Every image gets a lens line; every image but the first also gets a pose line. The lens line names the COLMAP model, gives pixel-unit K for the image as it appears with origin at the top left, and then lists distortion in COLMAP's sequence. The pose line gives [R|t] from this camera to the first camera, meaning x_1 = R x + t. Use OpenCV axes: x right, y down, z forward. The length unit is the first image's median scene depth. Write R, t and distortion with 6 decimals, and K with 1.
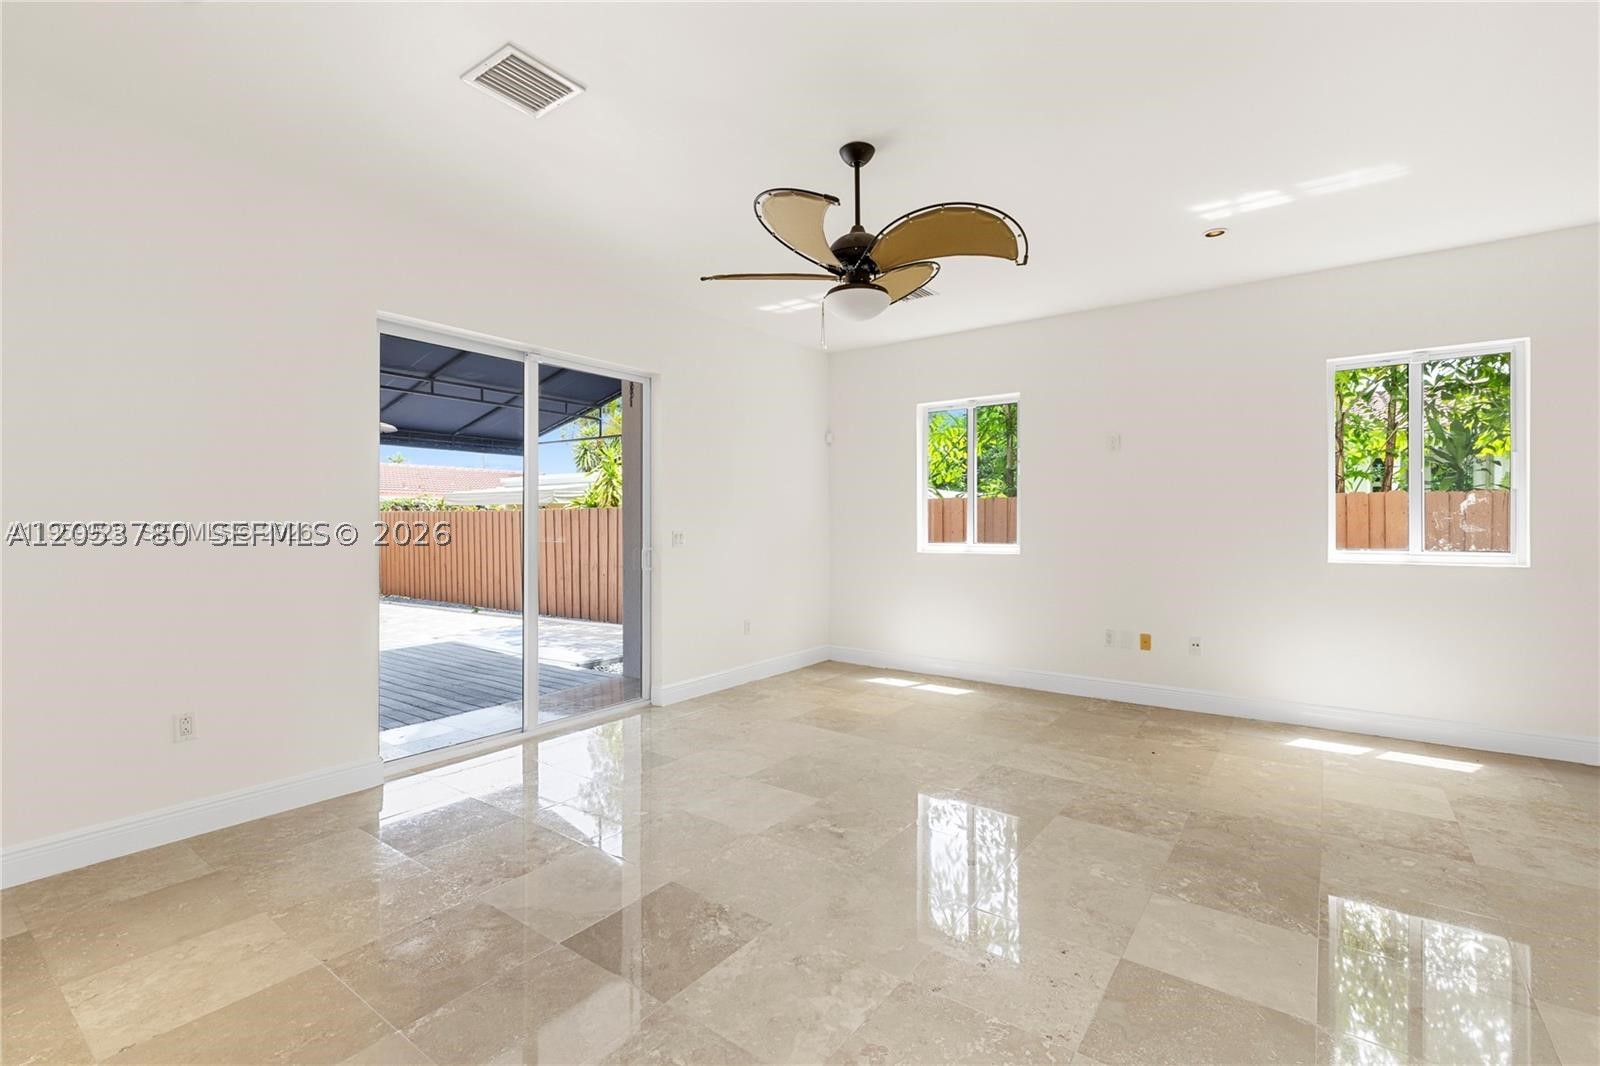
lens RADIAL K [[719.7, 0, 802.2], [0, 719.7, 534.4], [0, 0, 1]] dist [0.001616, -0.001238]
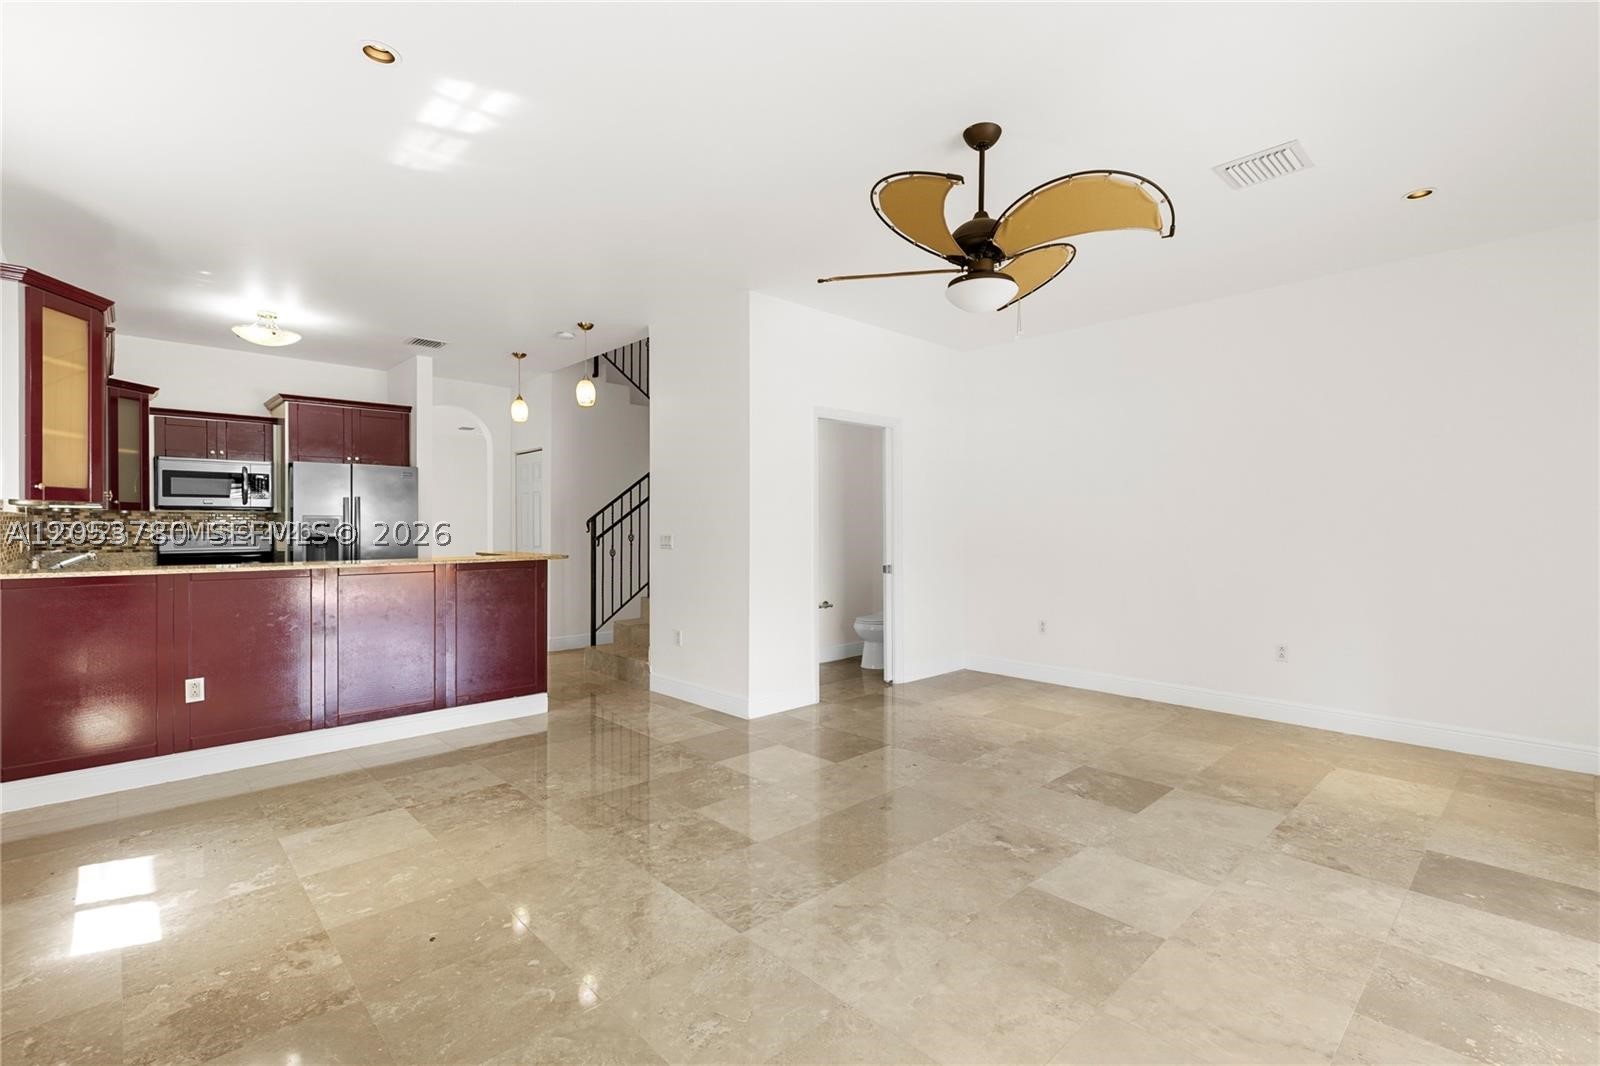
lens RADIAL K [[719.7, 0, 812.5], [0, 719.7, 531.8], [0, 0, 1]] dist [0.001616, -0.001238]
pose [[-0.985675, 0.000760, 0.168652, 0.131992], [0.004662, 0.999730, 0.022745, -0.029668], [-0.168589, 0.023206, -0.985413, 1.908848]]
